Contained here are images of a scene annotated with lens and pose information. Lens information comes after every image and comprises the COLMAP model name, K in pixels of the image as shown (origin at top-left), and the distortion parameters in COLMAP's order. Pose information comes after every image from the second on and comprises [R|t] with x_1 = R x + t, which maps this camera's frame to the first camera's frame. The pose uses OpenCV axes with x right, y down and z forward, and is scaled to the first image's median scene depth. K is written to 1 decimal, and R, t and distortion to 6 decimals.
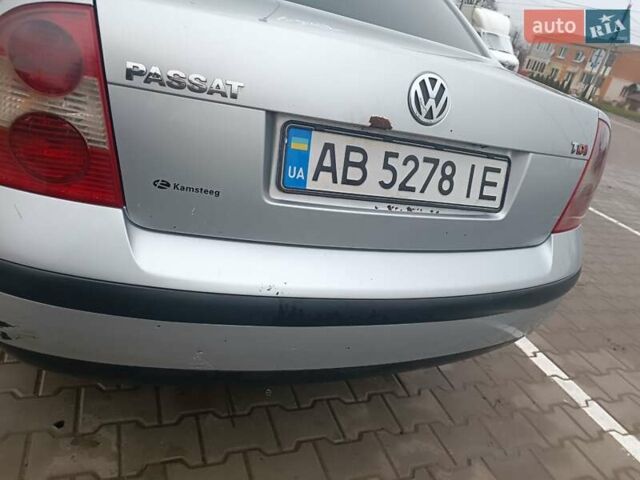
lens RADIAL K [[459.3, 0, 320.0], [0, 459.3, 240.0], [0, 0, 1]] dist [0.000445, -0.001277]
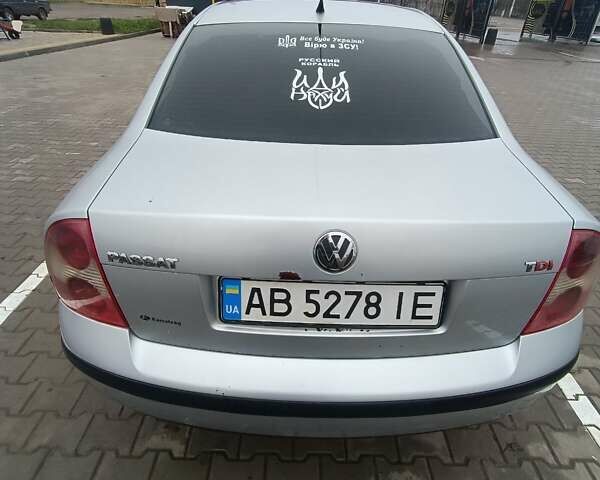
lens RADIAL K [[354.2, 0, 300.0], [0, 354.2, 240.0], [0, 0, 1]] dist [-0.044186, 0.019317]
pose [[0.912480, 0.019231, -0.408669, 0.495942], [0.009519, 0.997626, 0.068200, -0.379824], [0.409010, -0.066122, 0.910131, 0.147775]]
